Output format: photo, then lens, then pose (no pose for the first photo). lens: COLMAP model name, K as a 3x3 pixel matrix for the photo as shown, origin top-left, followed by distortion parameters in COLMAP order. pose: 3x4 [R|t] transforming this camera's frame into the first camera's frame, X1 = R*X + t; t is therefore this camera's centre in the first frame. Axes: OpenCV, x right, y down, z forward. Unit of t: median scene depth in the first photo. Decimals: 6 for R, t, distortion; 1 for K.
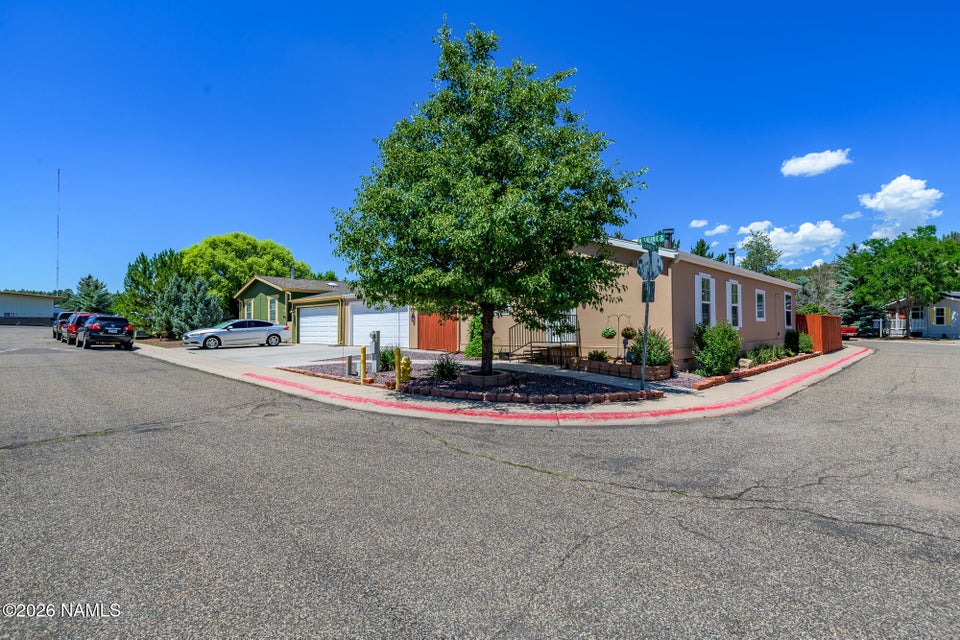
lens RADIAL K [[451.4, 0, 484.0], [0, 451.4, 298.1], [0, 0, 1]] dist [0.012434, 0.000101]
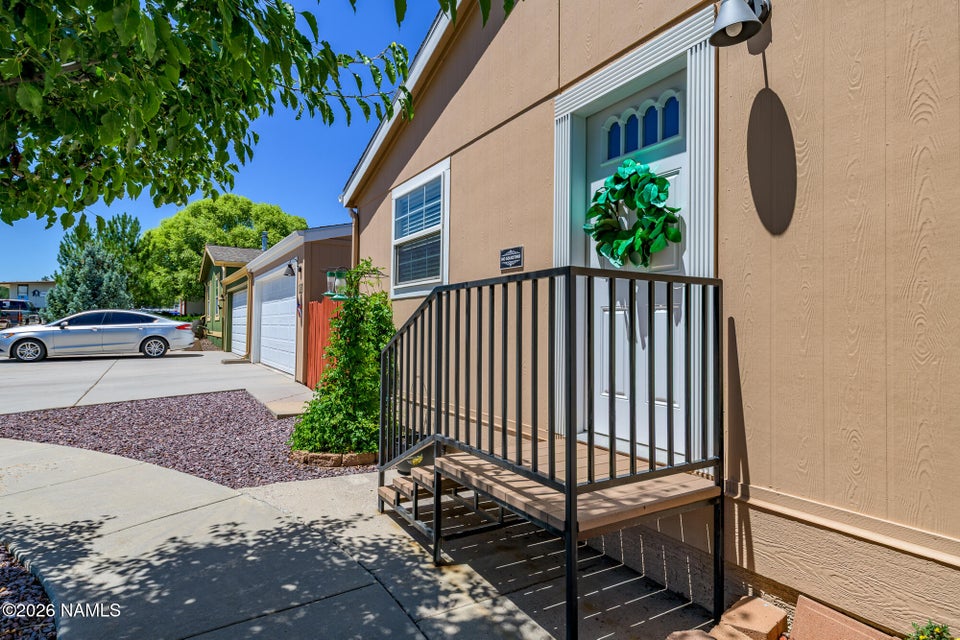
lens RADIAL K [[510.9, 0, 479.2], [0, 510.9, 325.4], [0, 0, 1]] dist [0.054793, 0.000187]
pose [[0.970343, 0.011212, -0.241471, 0.103342], [0.005570, 0.997622, 0.068702, 0.024467], [0.241667, -0.068009, 0.967973, 0.497296]]
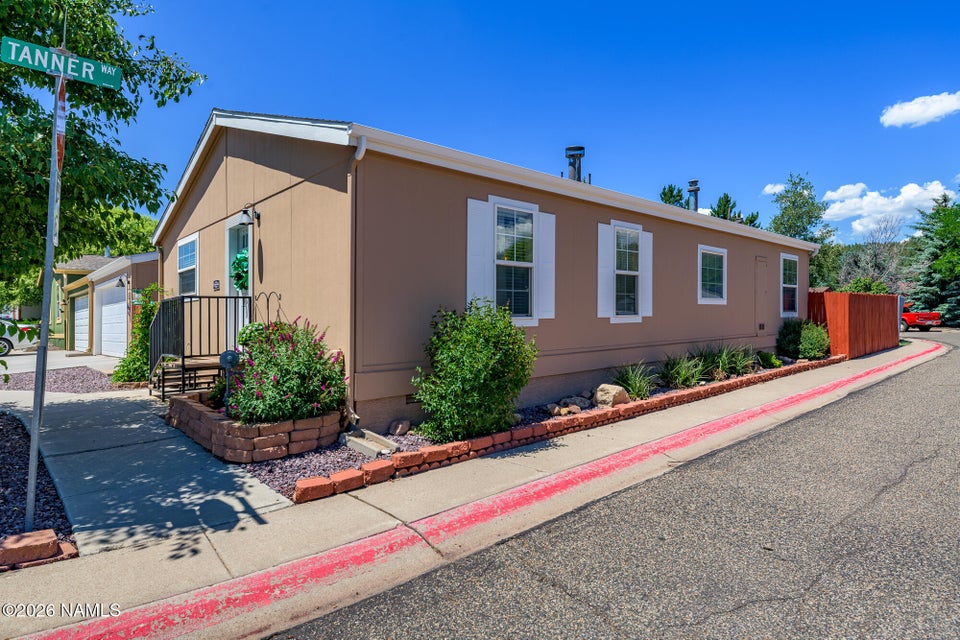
lens RADIAL K [[533.9, 0, 480.0], [0, 533.9, 320.0], [0, 0, 1]] dist [0.017300, -0.000906]
pose [[0.998916, -0.015666, -0.043841, 0.285501], [0.018451, 0.997788, 0.063861, 0.018279], [0.042744, -0.064600, 0.996995, 0.274523]]
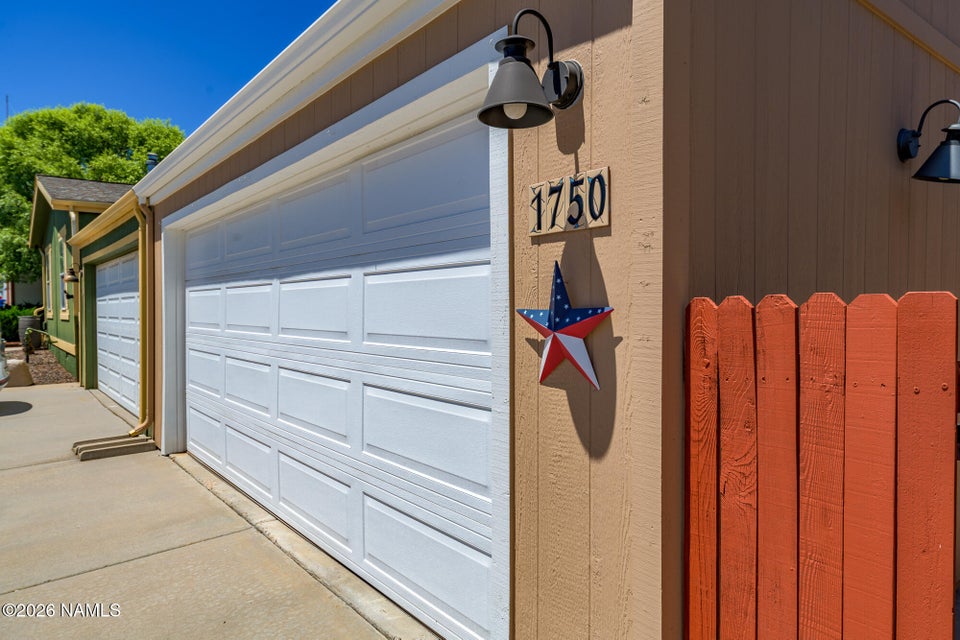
lens RADIAL K [[638.9, 0, 479.1], [0, 638.9, 342.9], [0, 0, 1]] dist [-0.025476, -0.003312]
pose [[0.990853, 0.008220, -0.134695, -0.136324], [0.008753, 0.992126, 0.124935, 0.028733], [0.134661, -0.124971, 0.982979, 0.779495]]
